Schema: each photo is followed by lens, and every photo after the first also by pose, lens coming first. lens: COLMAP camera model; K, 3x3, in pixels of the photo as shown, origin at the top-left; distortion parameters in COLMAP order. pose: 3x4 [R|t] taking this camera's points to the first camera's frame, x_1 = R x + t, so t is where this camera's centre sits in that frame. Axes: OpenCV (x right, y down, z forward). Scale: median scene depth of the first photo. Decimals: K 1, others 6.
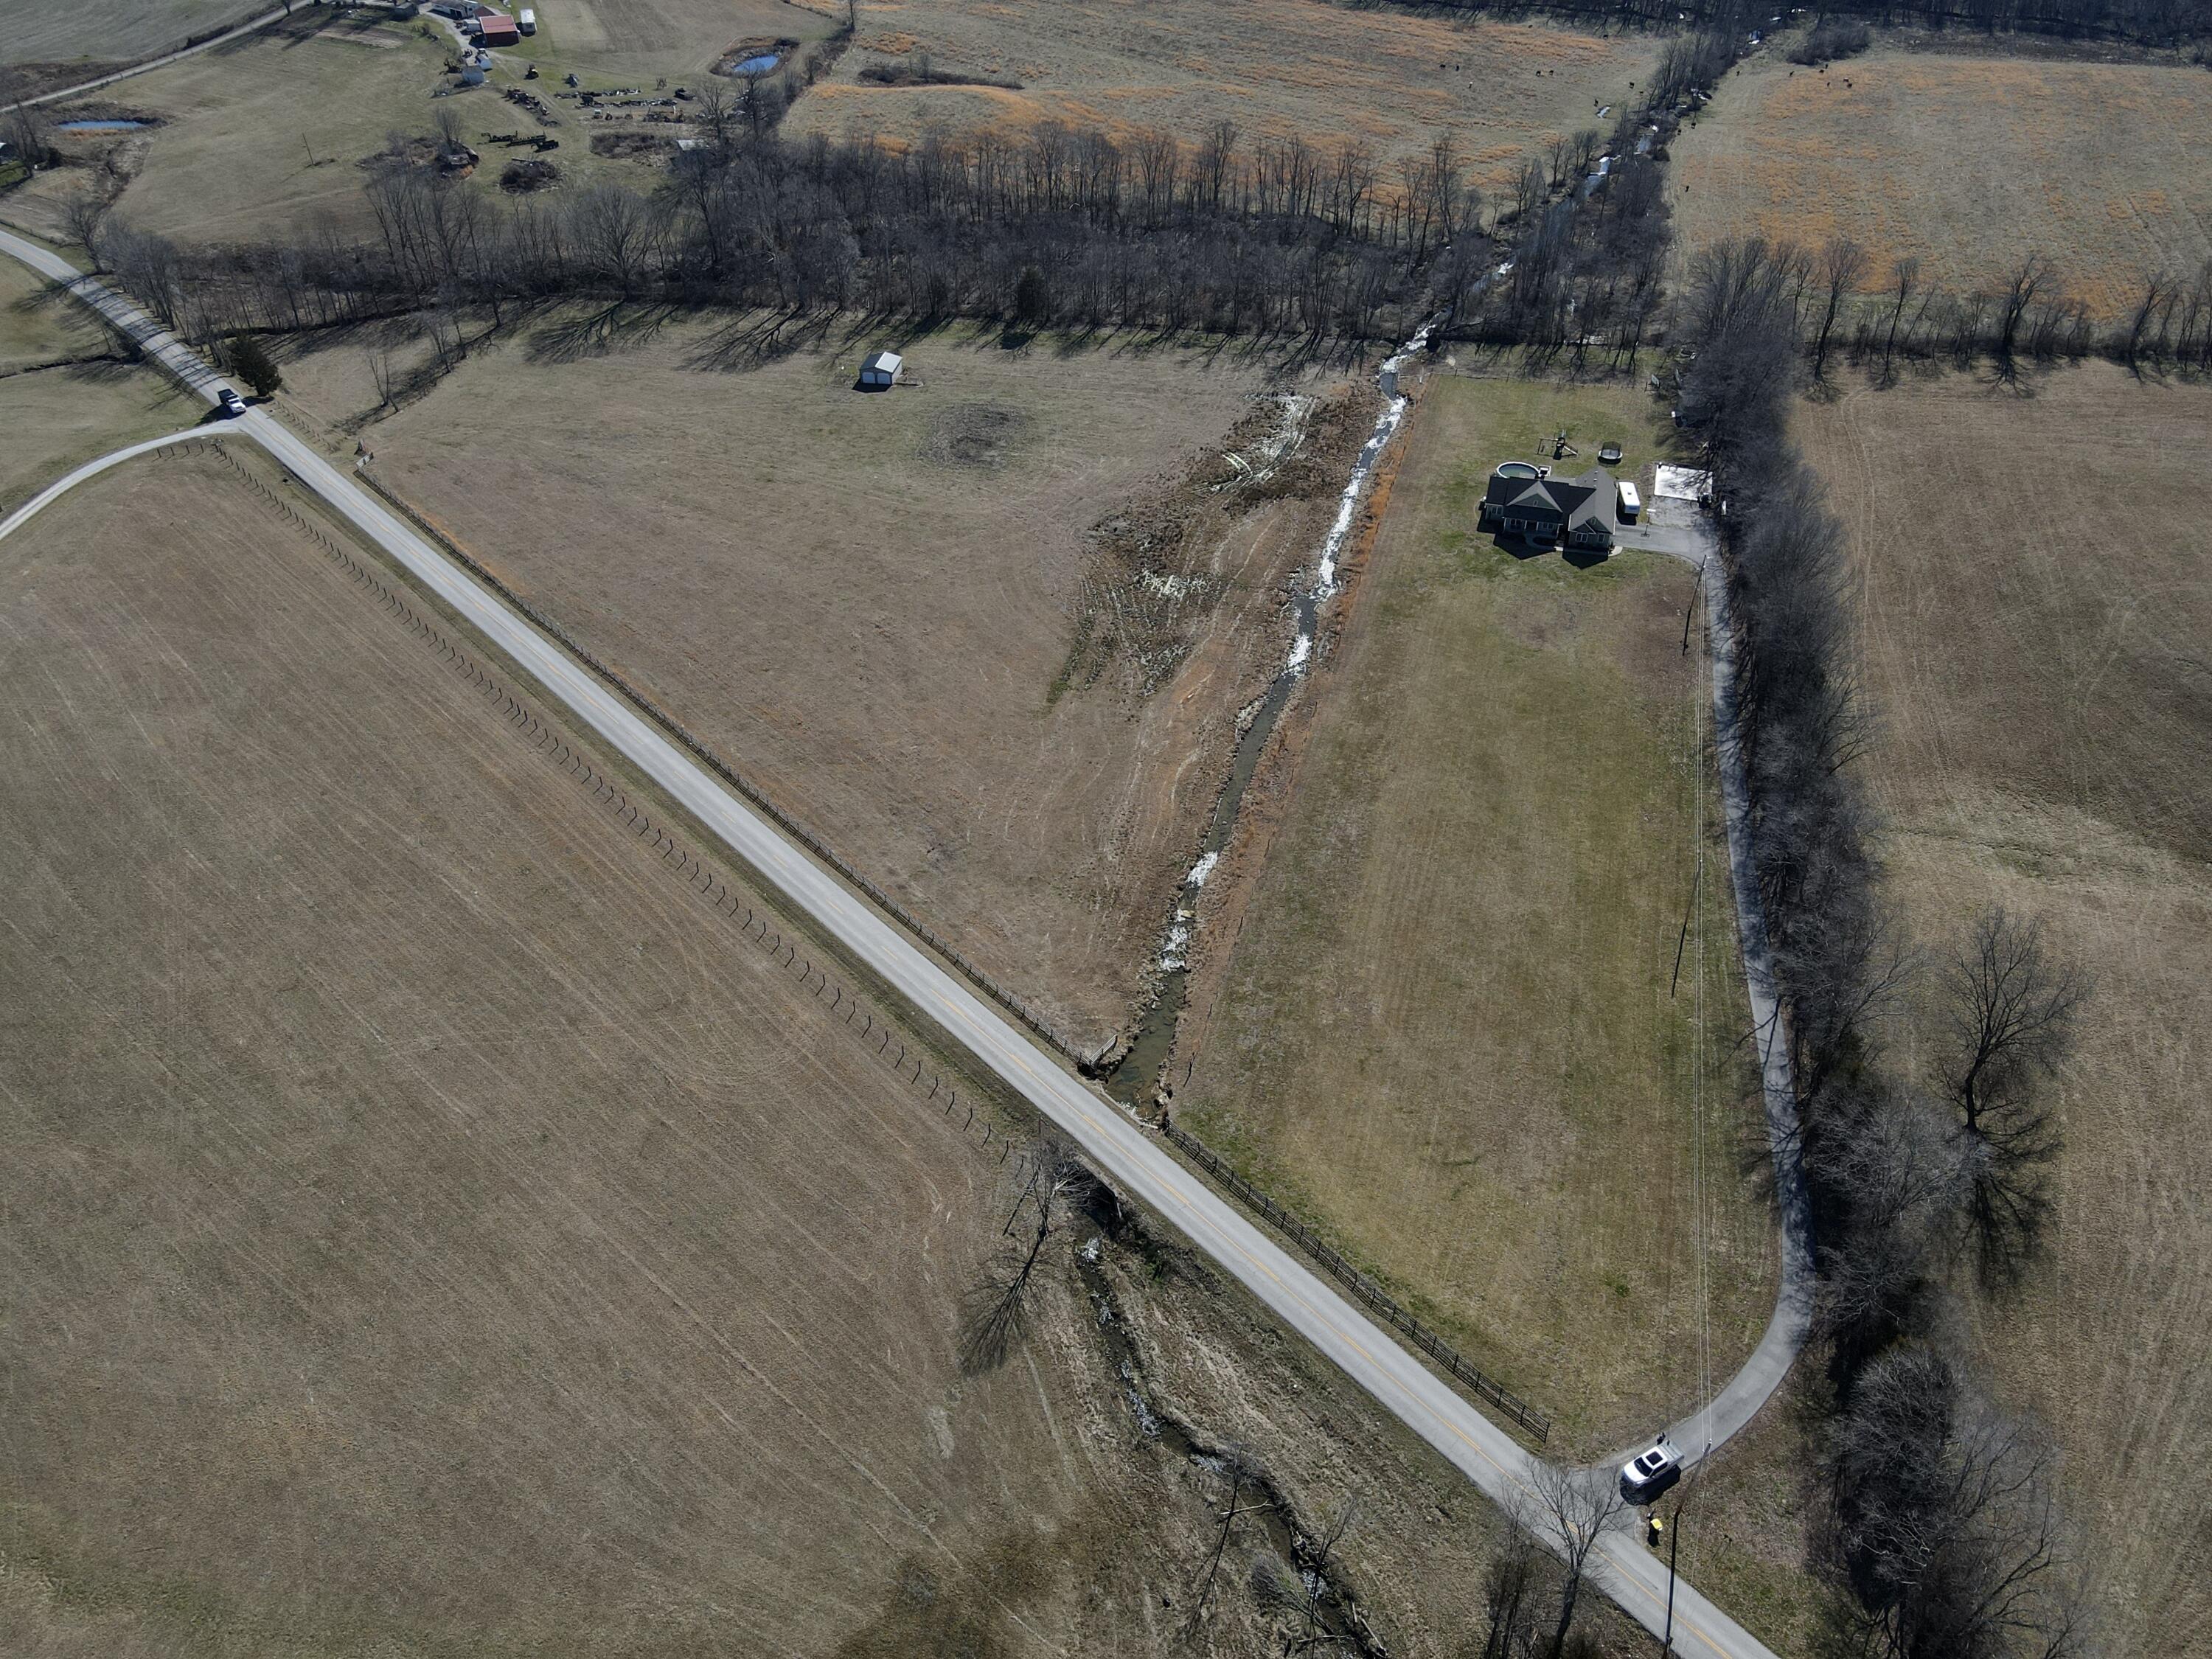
lens RADIAL K [[1634.5, 0, 1102.6], [0, 1634.5, 833.5], [0, 0, 1]] dist [-0.003713, 0.035611]
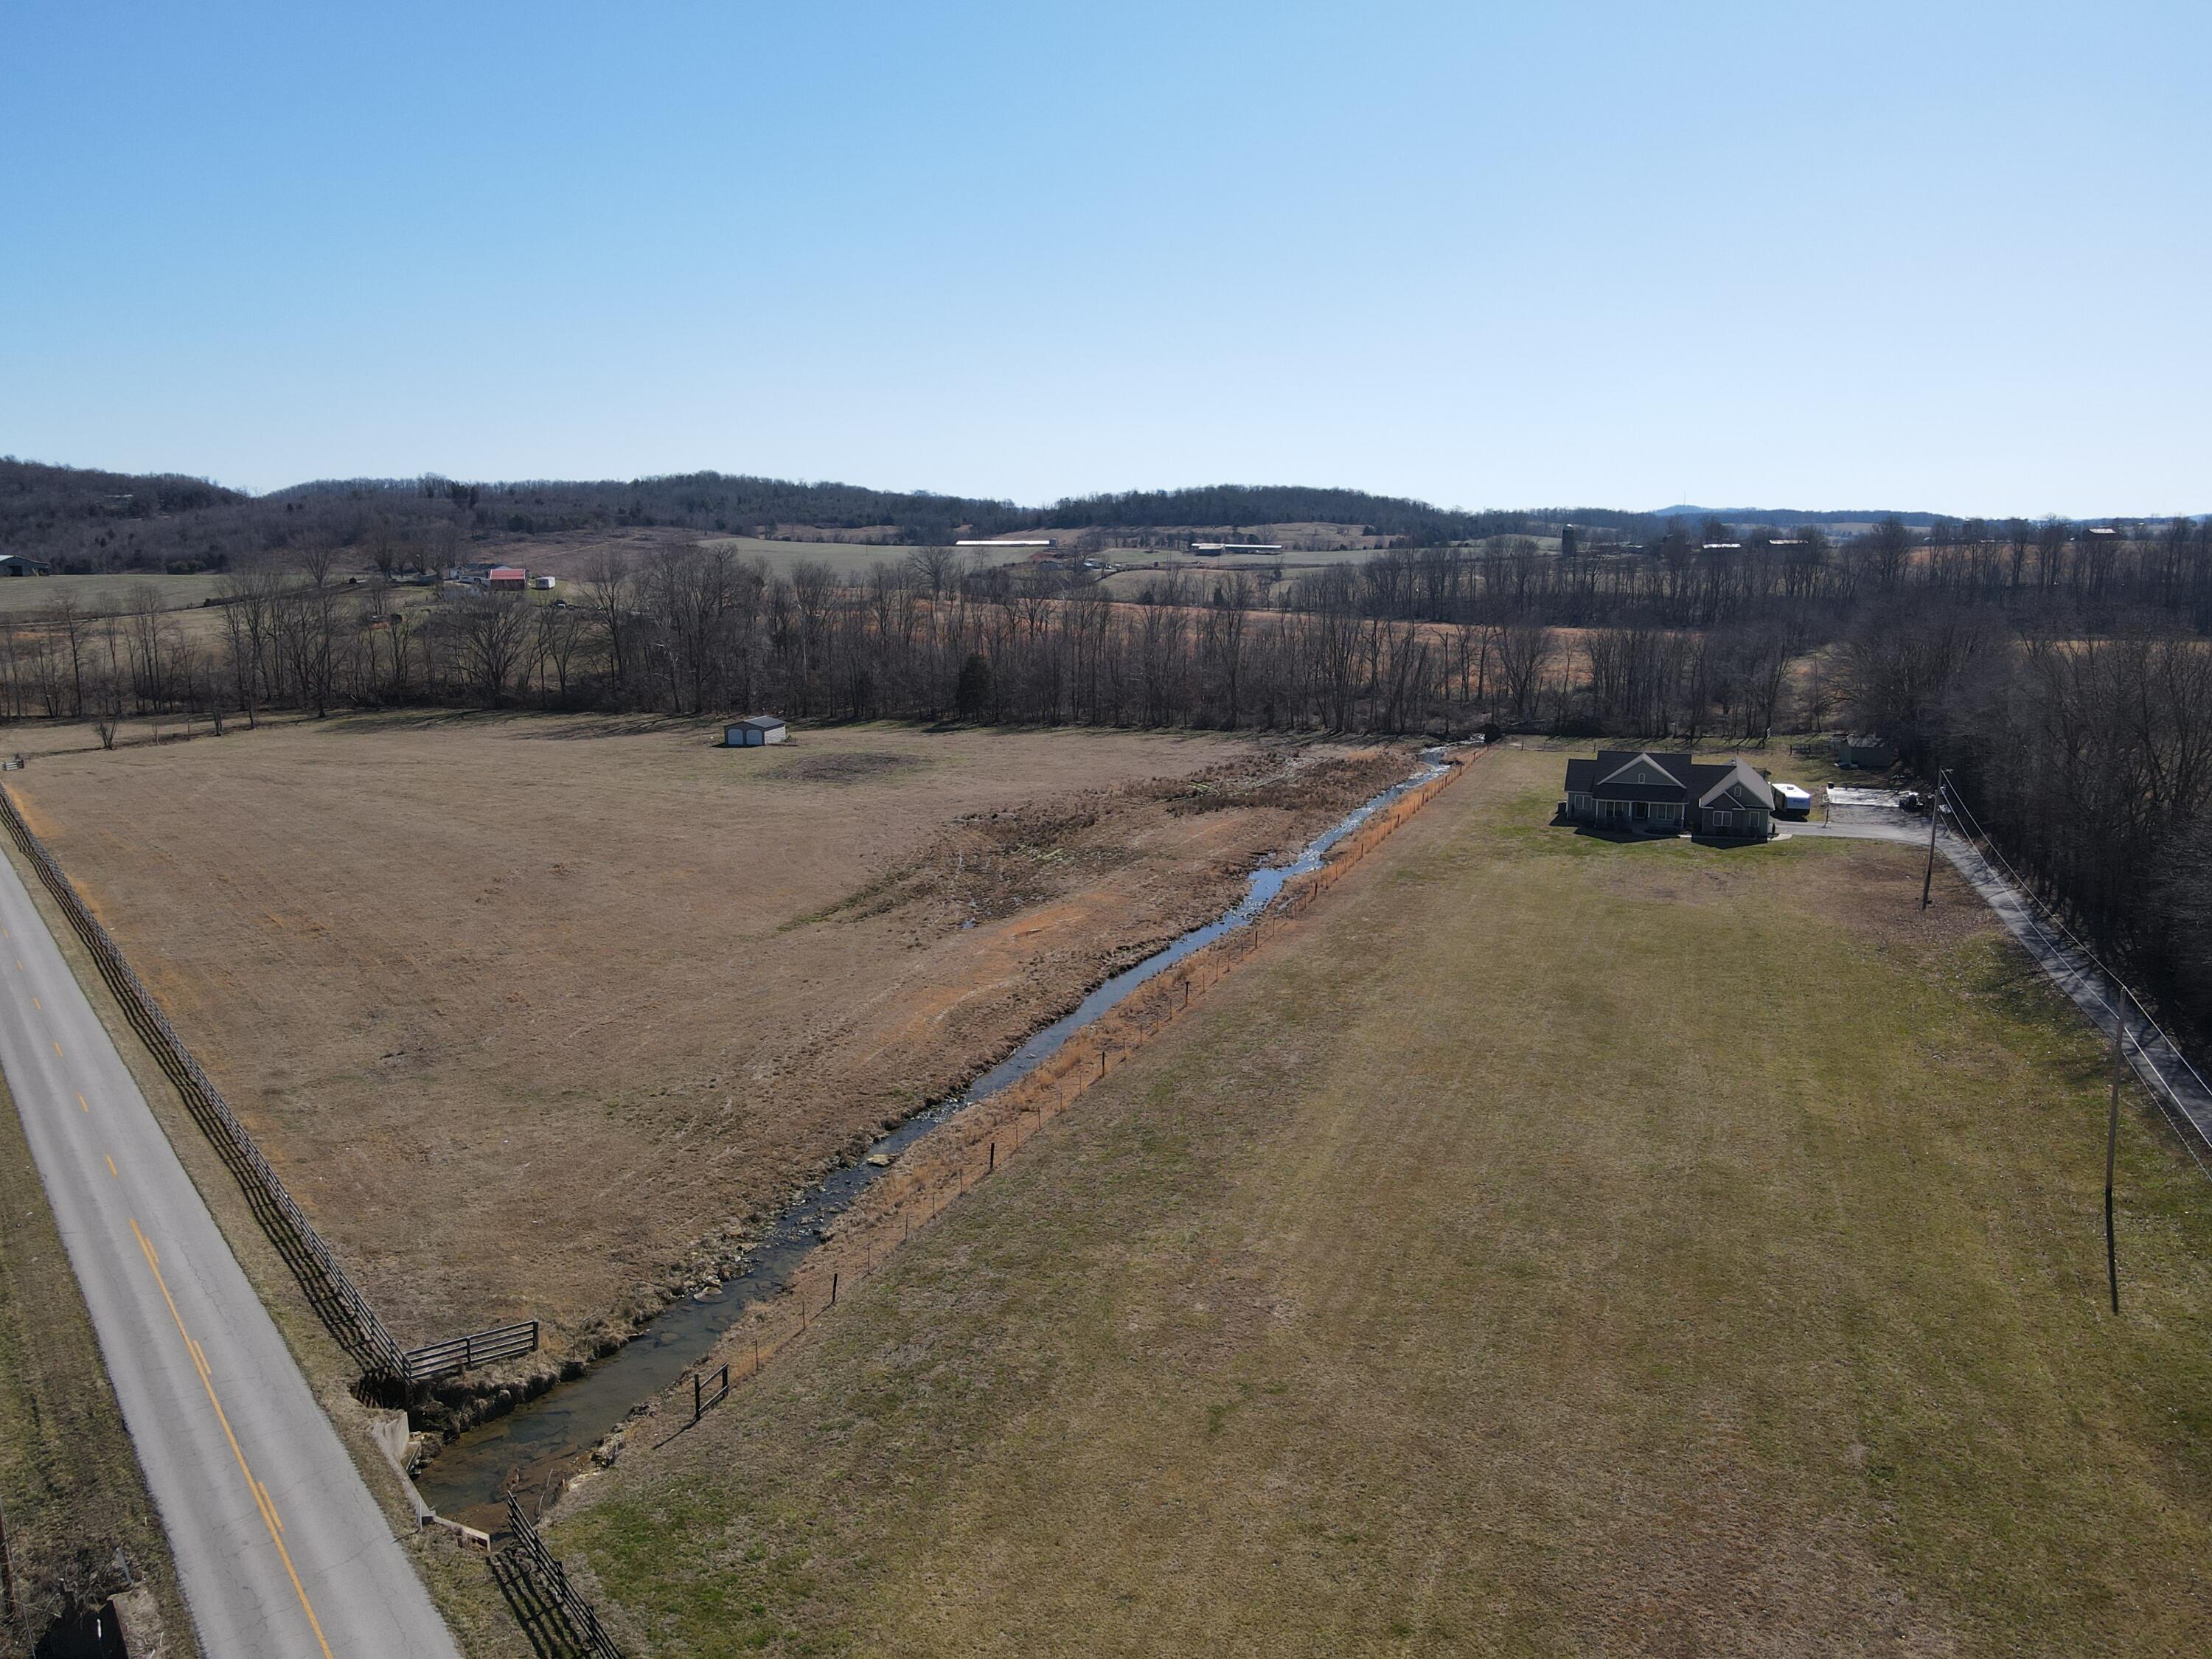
lens RADIAL K [[1634.5, 0, 1102.6], [0, 1634.5, 833.5], [0, 0, 1]] dist [-0.003713, 0.035611]
pose [[0.996608, 0.015731, -0.080772, 0.152122], [-0.051901, 0.881872, -0.468624, 0.182595], [0.063859, 0.471226, 0.879698, 0.620966]]
